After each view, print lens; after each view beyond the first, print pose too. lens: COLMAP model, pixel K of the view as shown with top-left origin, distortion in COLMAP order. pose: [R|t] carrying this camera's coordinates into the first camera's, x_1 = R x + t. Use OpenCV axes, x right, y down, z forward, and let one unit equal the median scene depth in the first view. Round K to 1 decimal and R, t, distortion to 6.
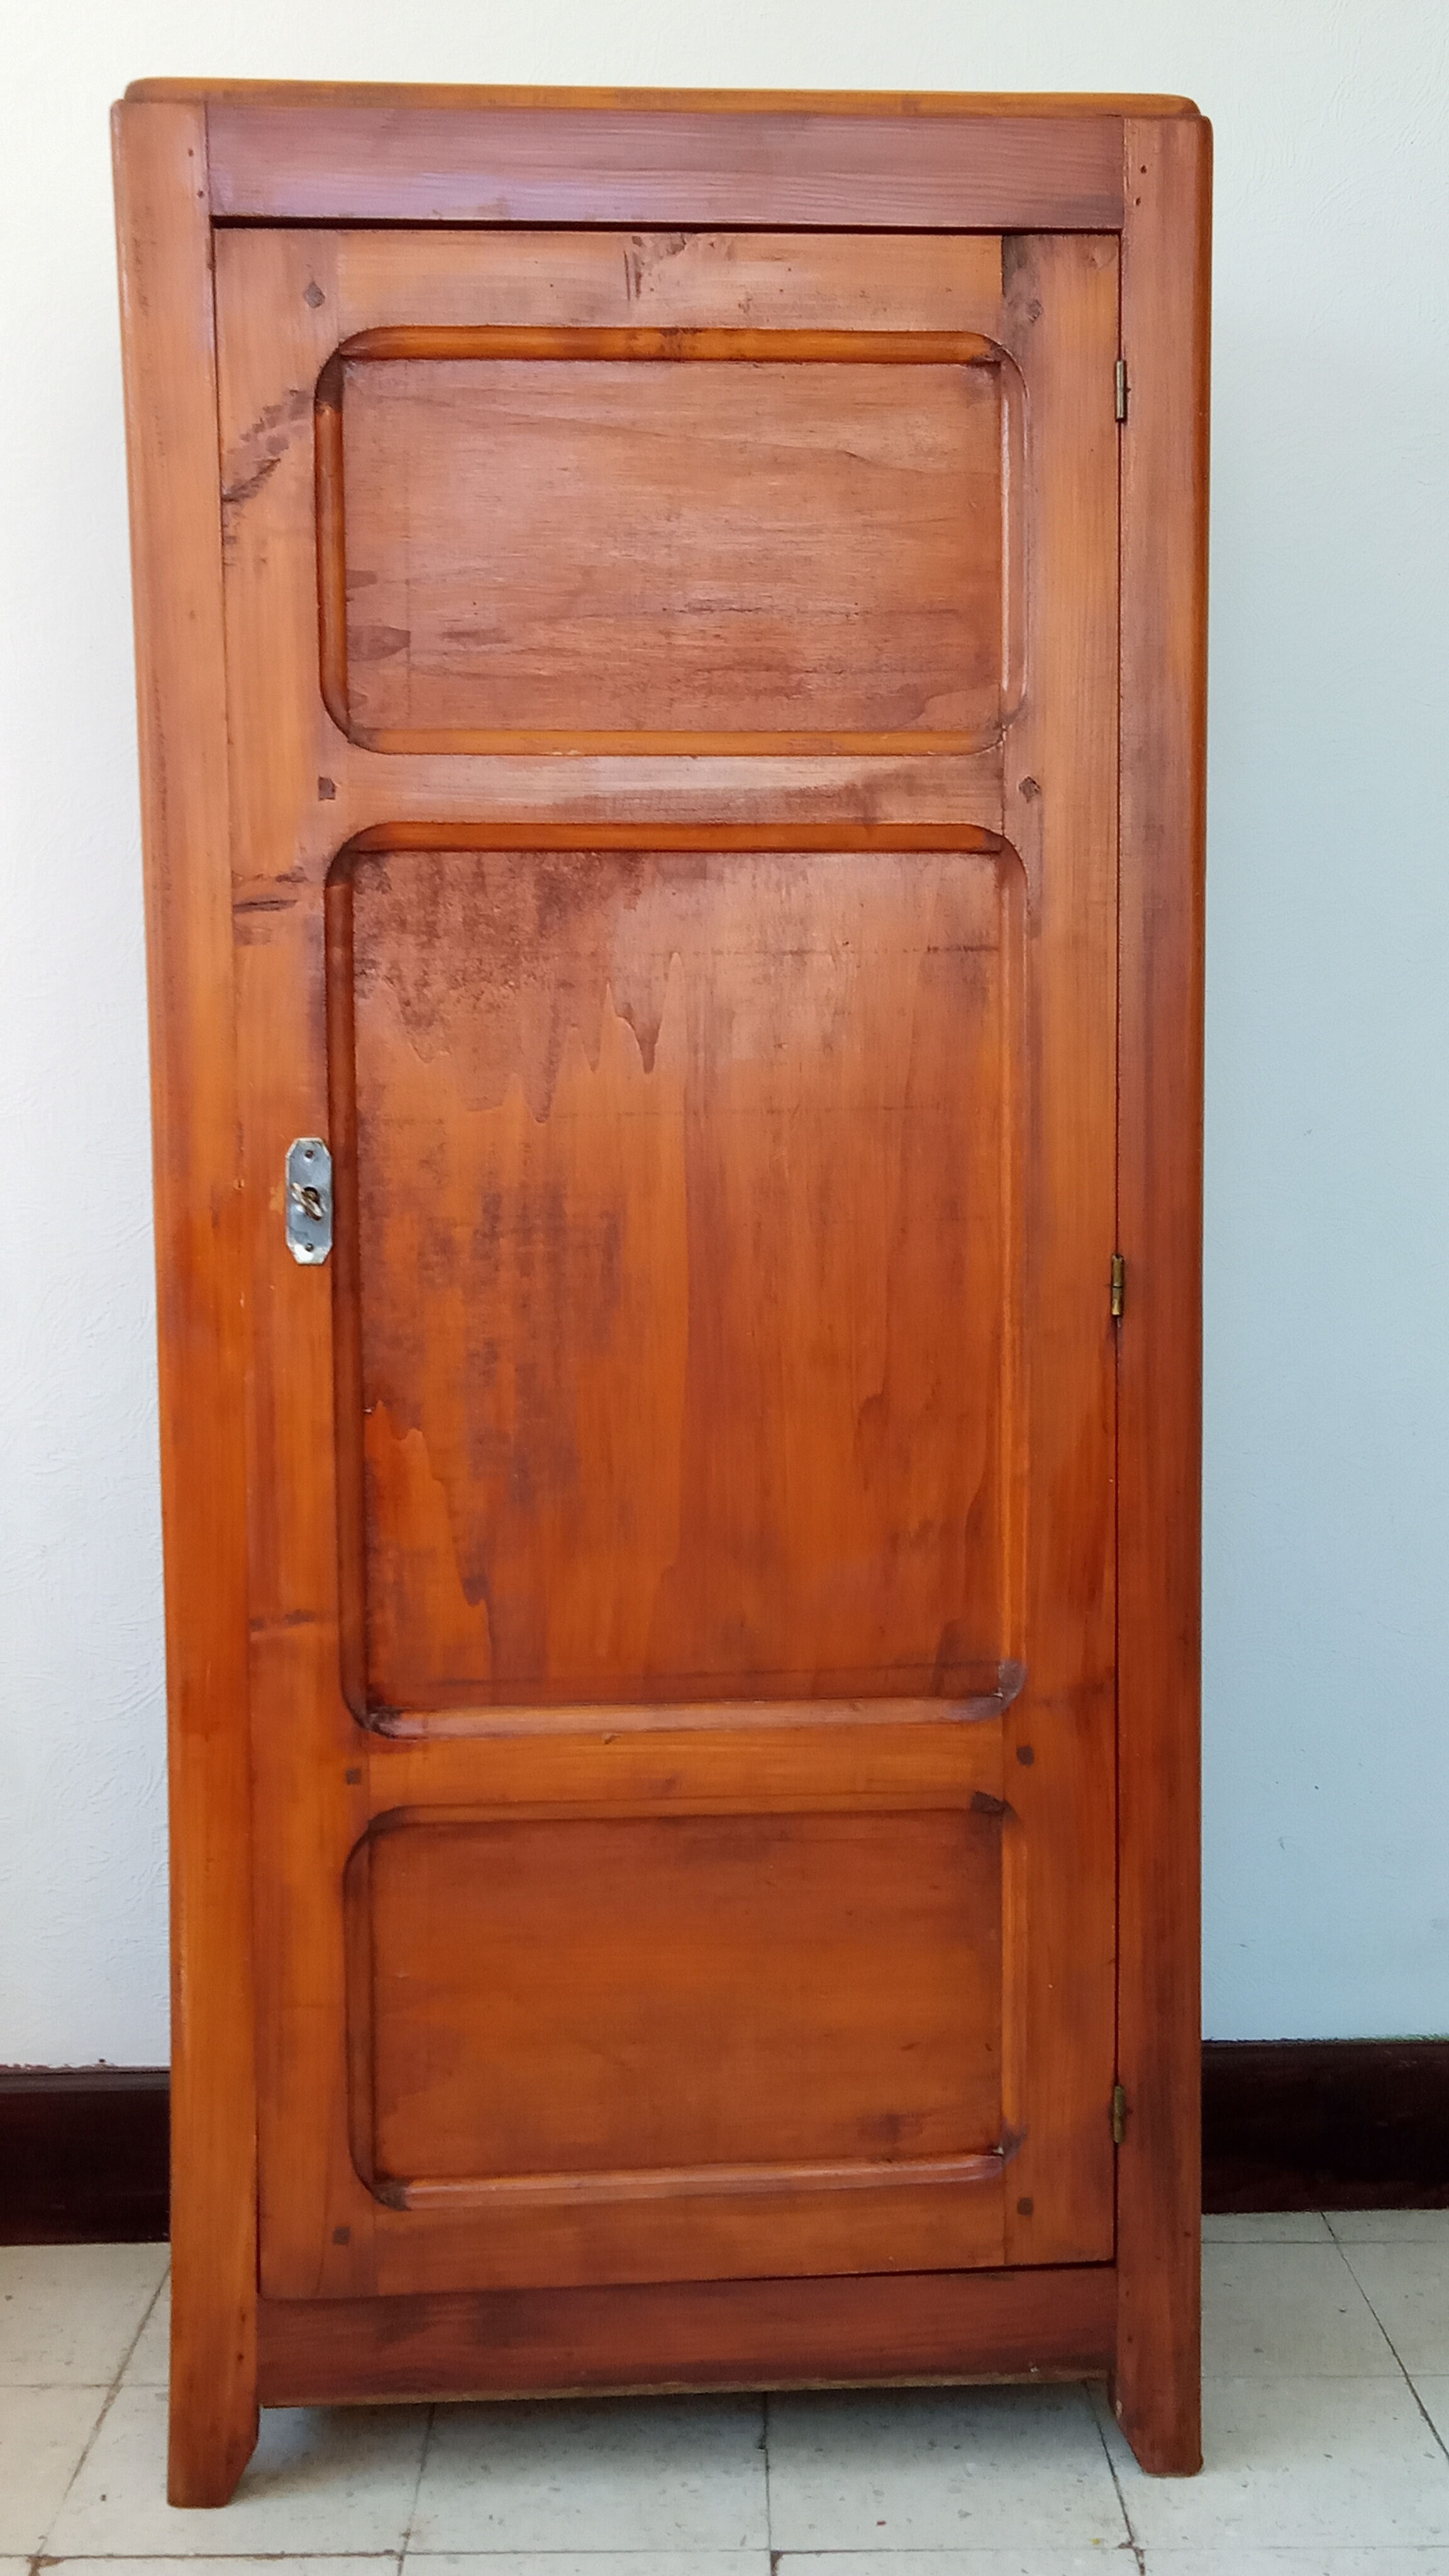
lens RADIAL K [[2790.4, 0, 742.7], [0, 2790.4, 1274.5], [0, 0, 1]] dist [0.046113, 0.000000]
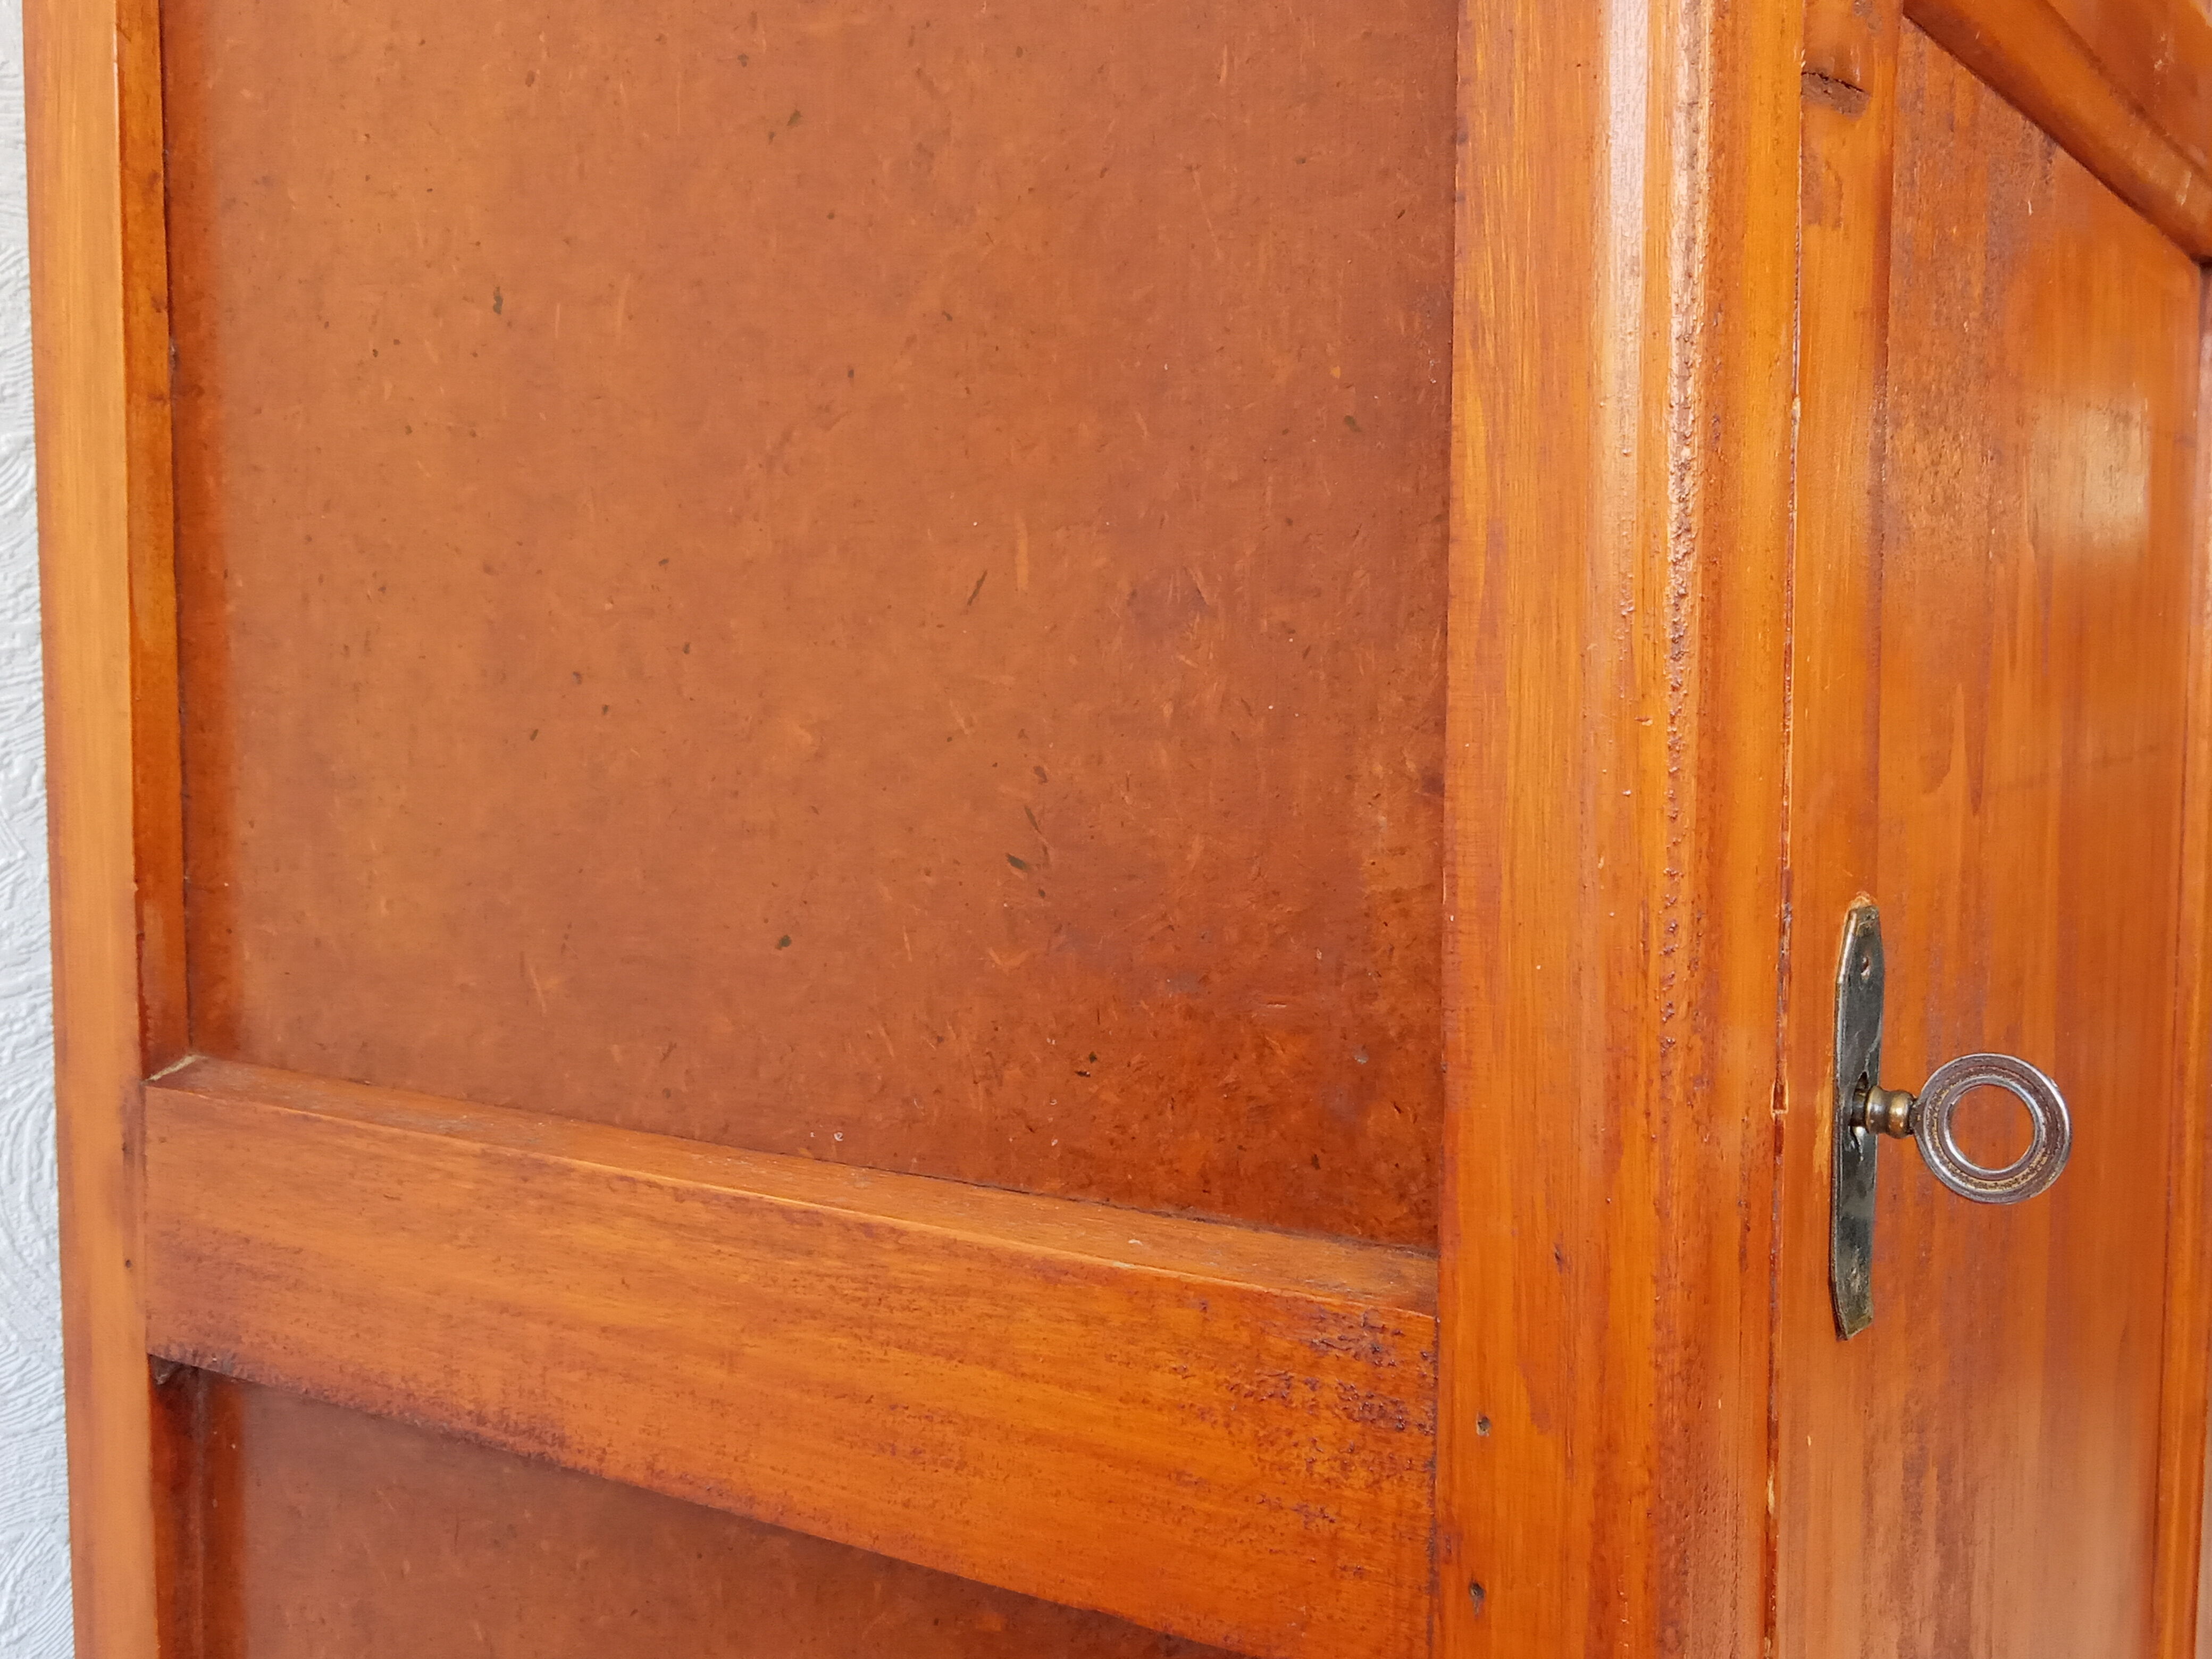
lens RADIAL K [[2356.1, 0, 1093.6], [0, 2356.1, 811.8], [0, 0, 1]] dist [-0.005000, 0.000000]
pose [[0.620507, -0.045312, 0.782891, -0.394455], [0.049350, 0.998607, 0.018683, -0.066810], [-0.782647, 0.027043, 0.621878, 0.895276]]
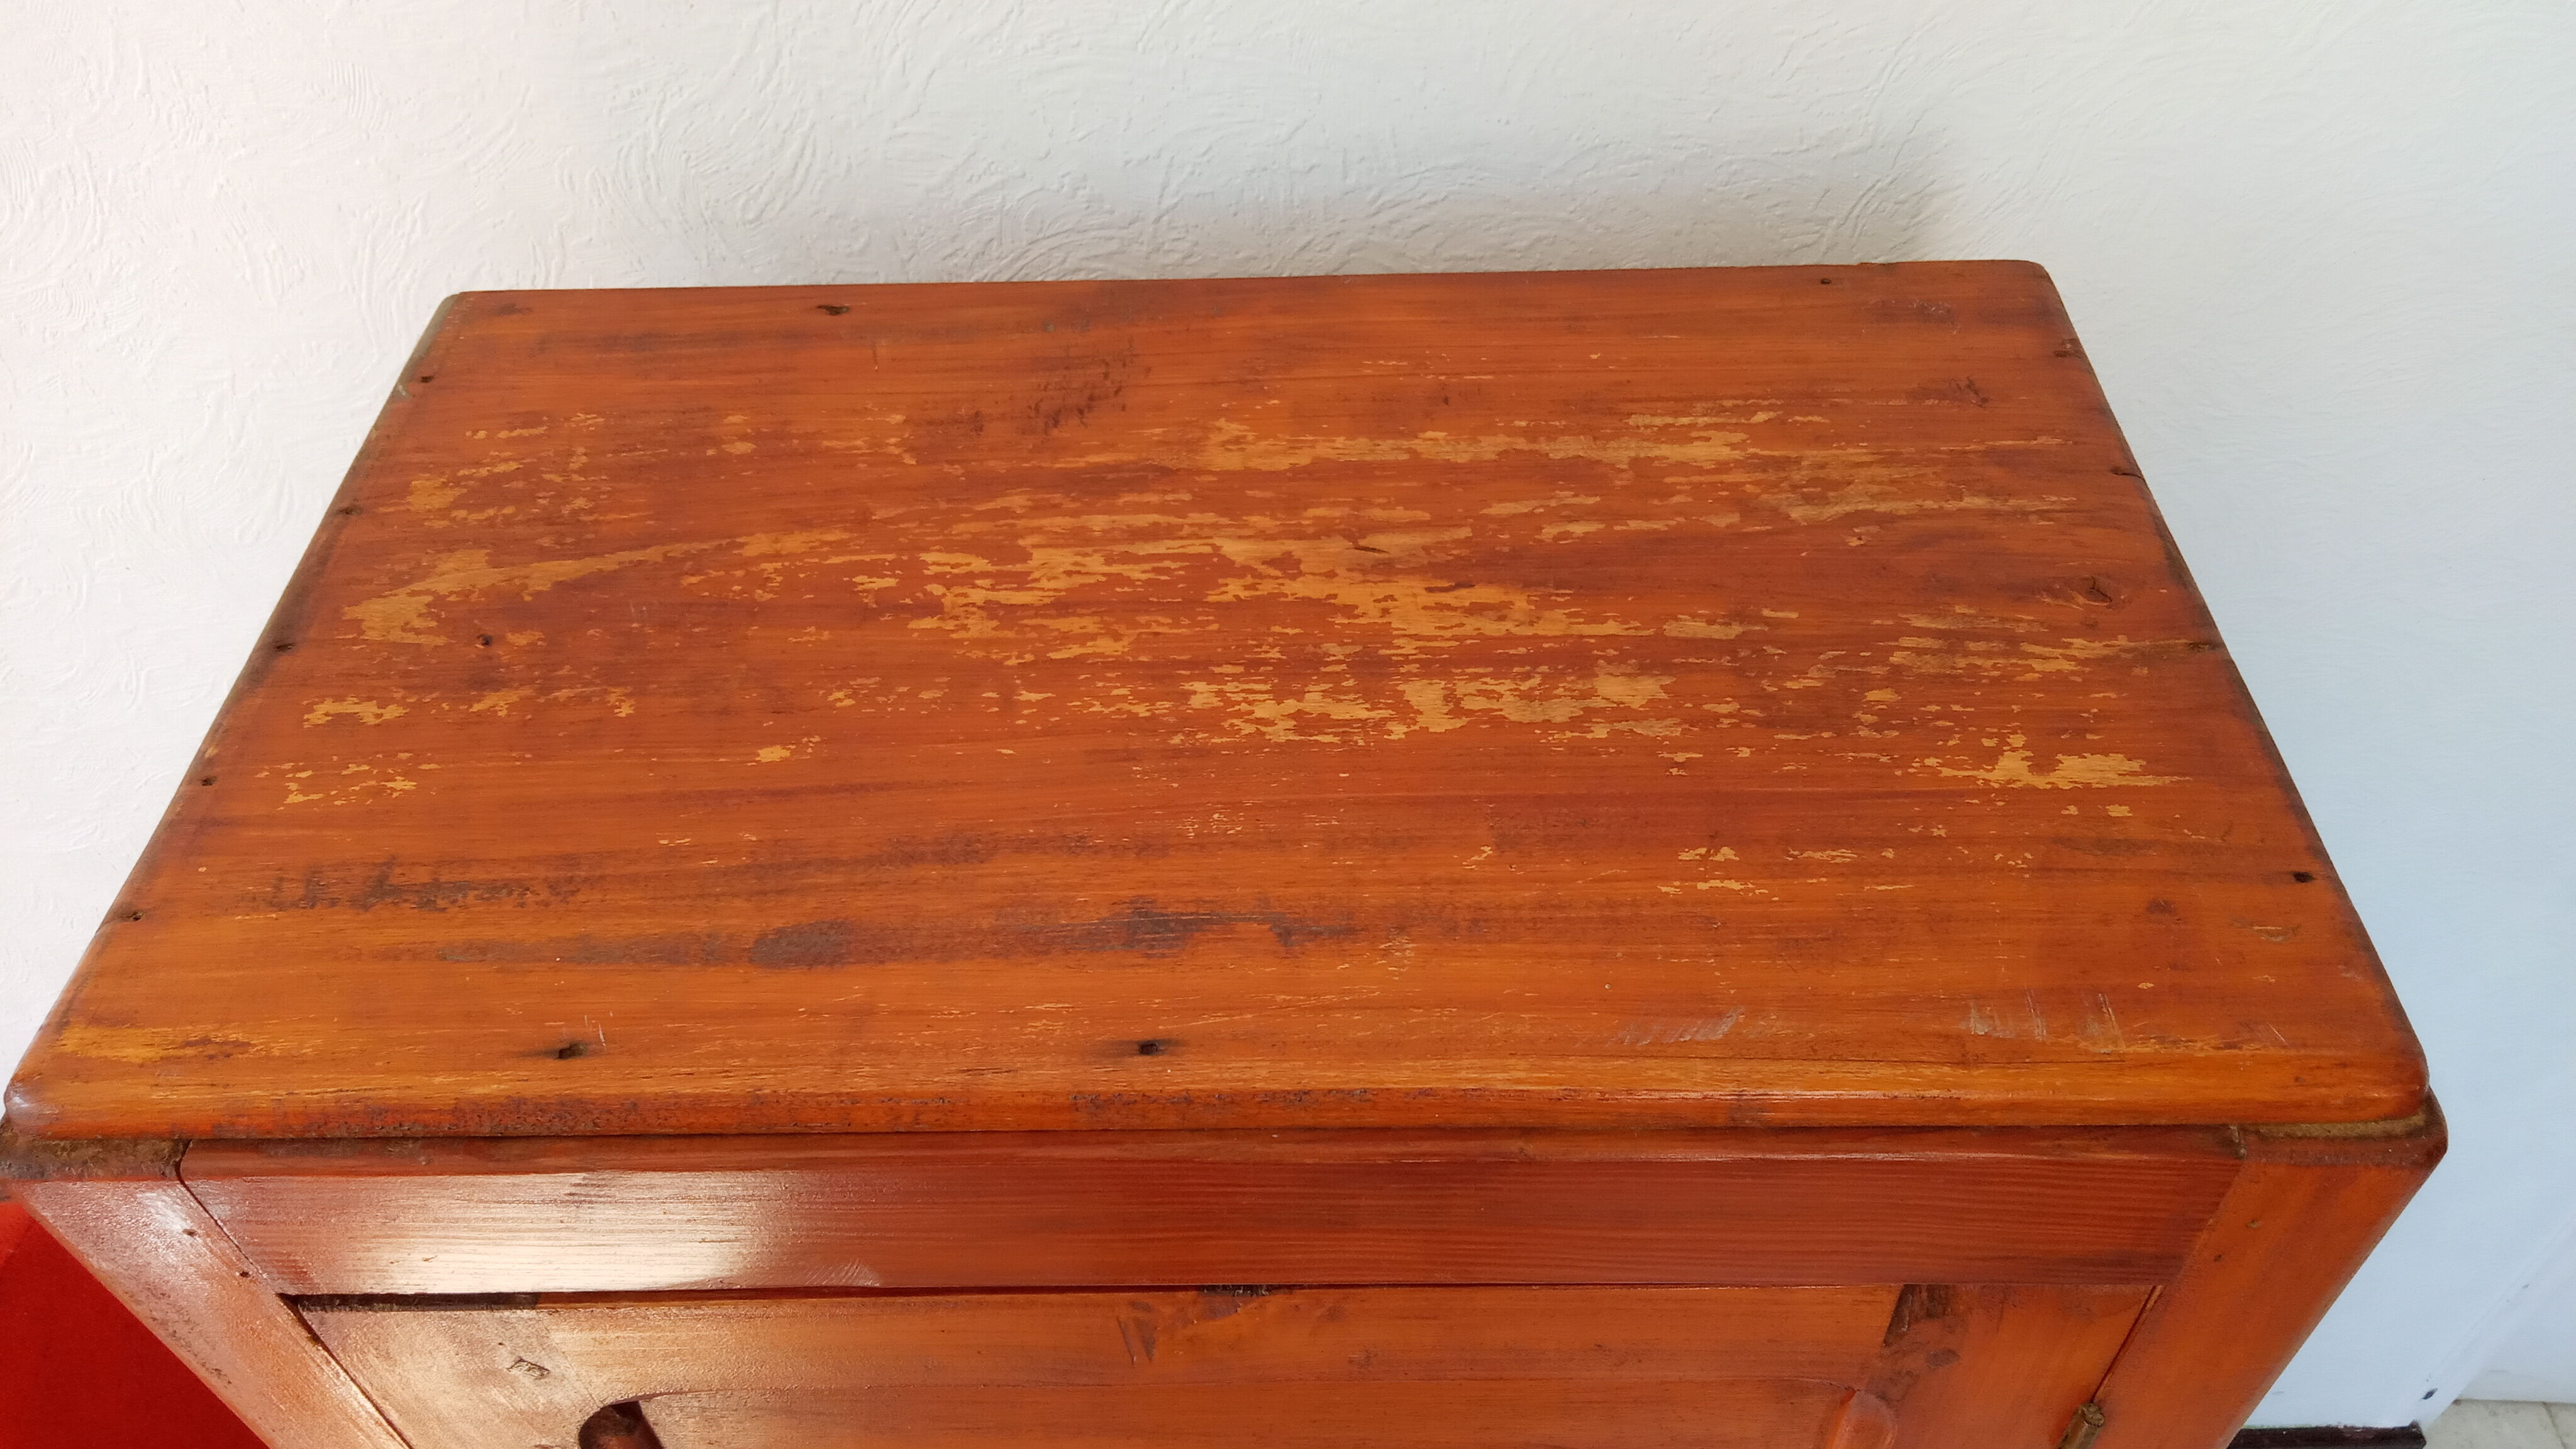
lens RADIAL K [[1912.7, 0, 1288.6], [0, 1912.7, 711.7], [0, 0, 1]] dist [0.027842, -0.019764]
pose [[0.996129, 0.045370, -0.075285, 0.008382], [0.015305, 0.753883, 0.656830, -0.647914], [0.086556, -0.655440, 0.750271, 0.796240]]
